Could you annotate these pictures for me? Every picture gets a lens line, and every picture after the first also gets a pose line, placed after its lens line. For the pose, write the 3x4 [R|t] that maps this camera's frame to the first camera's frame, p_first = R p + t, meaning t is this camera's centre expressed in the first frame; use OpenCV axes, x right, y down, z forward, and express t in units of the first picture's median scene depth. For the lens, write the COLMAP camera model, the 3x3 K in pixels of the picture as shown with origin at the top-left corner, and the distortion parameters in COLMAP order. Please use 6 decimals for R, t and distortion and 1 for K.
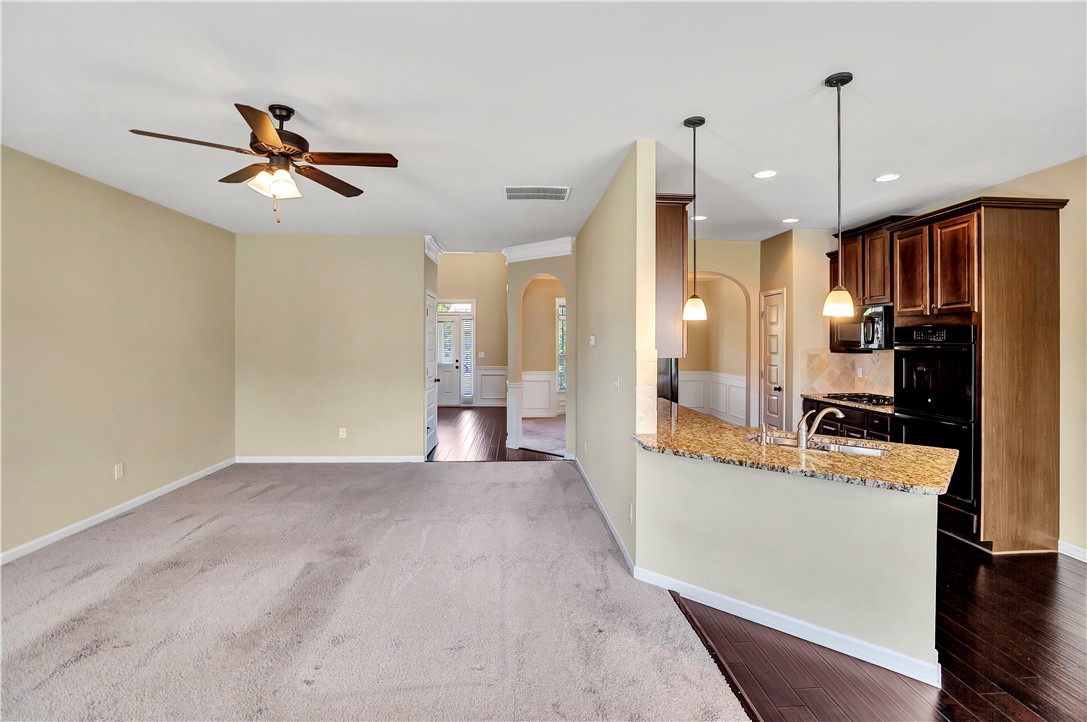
lens RADIAL K [[514.9, 0, 545.1], [0, 514.9, 340.9], [0, 0, 1]] dist [-0.027268, 0.001777]
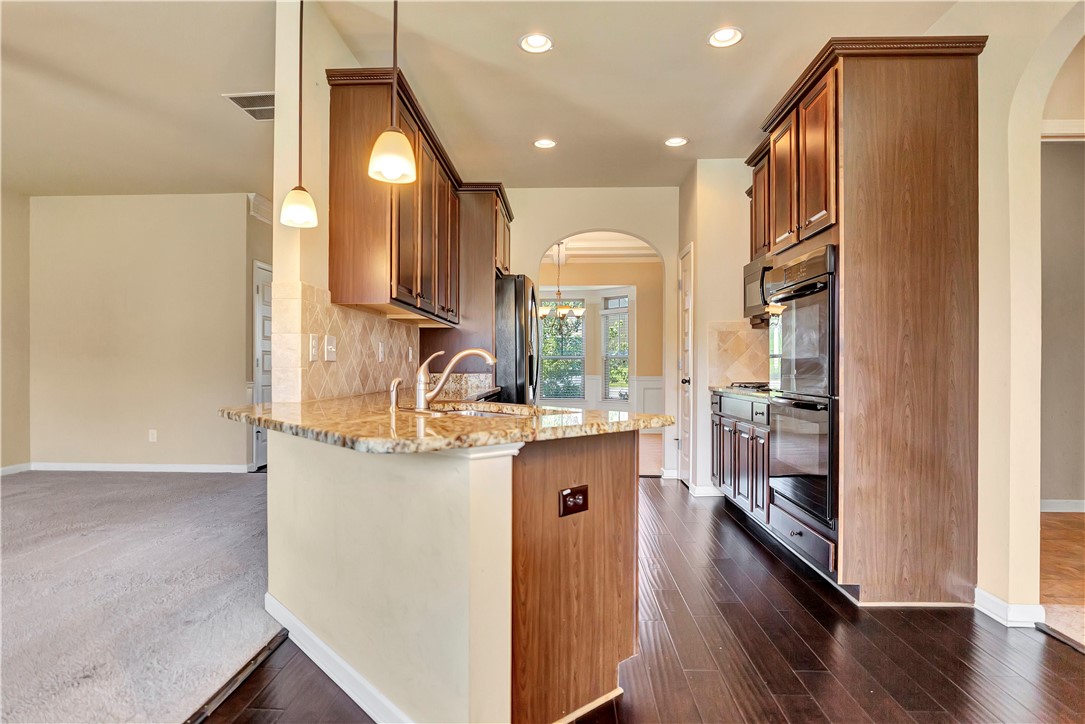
lens RADIAL K [[589.4, 0, 546.4], [0, 589.4, 371.9], [0, 0, 1]] dist [-0.019842, 0.000777]
pose [[0.994641, -0.002358, -0.103360, 0.507466], [0.003258, 0.999958, 0.008543, 0.108253], [0.103335, -0.008834, 0.994607, 0.201797]]
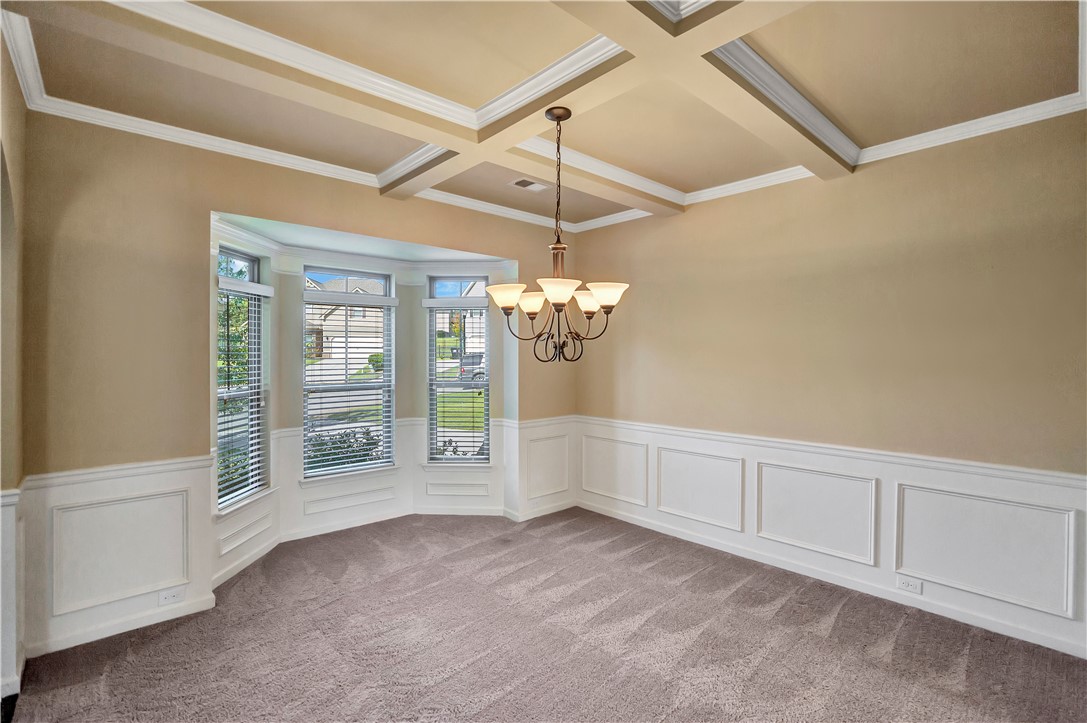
lens RADIAL K [[502.2, 0, 542.9], [0, 502.2, 352.2], [0, 0, 1]] dist [-0.000497, 0.000163]
pose [[0.773984, -0.001050, 0.633205, -0.030324], [-0.001364, 0.999994, 0.003326, -0.007026], [-0.633204, -0.003439, 0.773977, 1.591249]]
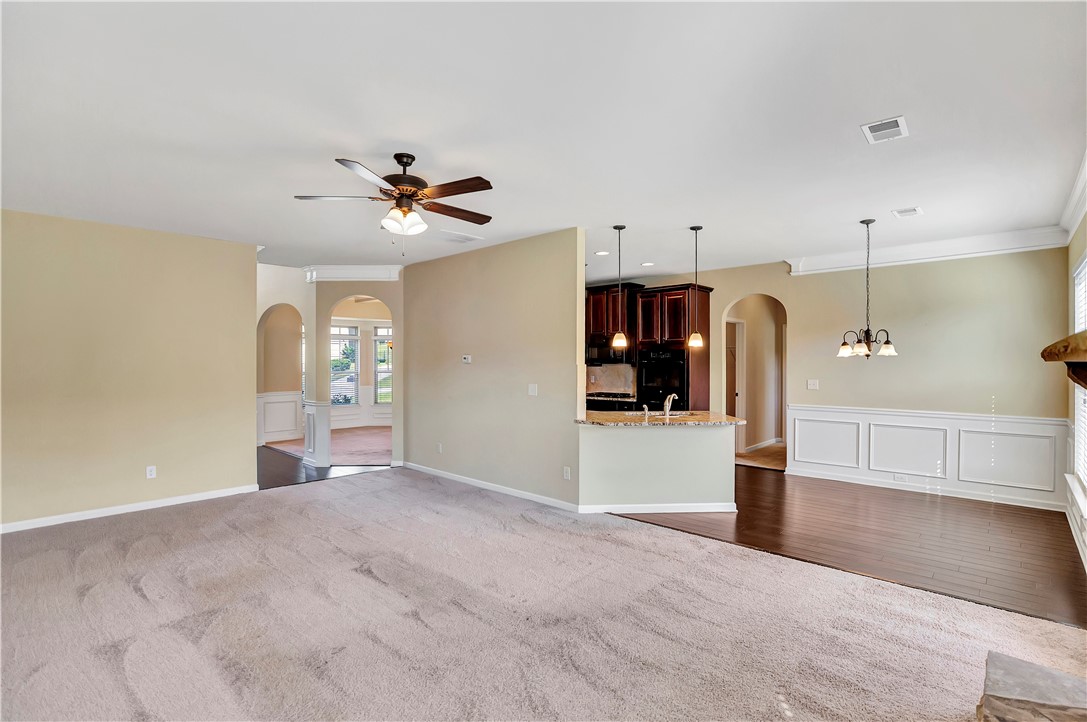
lens RADIAL K [[520.6, 0, 543.5], [0, 520.6, 361.0], [0, 0, 1]] dist [-0.003461, -0.000229]
pose [[0.729524, -0.005450, 0.683934, -0.770704], [0.003217, 0.999985, 0.004536, 0.000394], [-0.683948, -0.001109, 0.729530, -0.049984]]
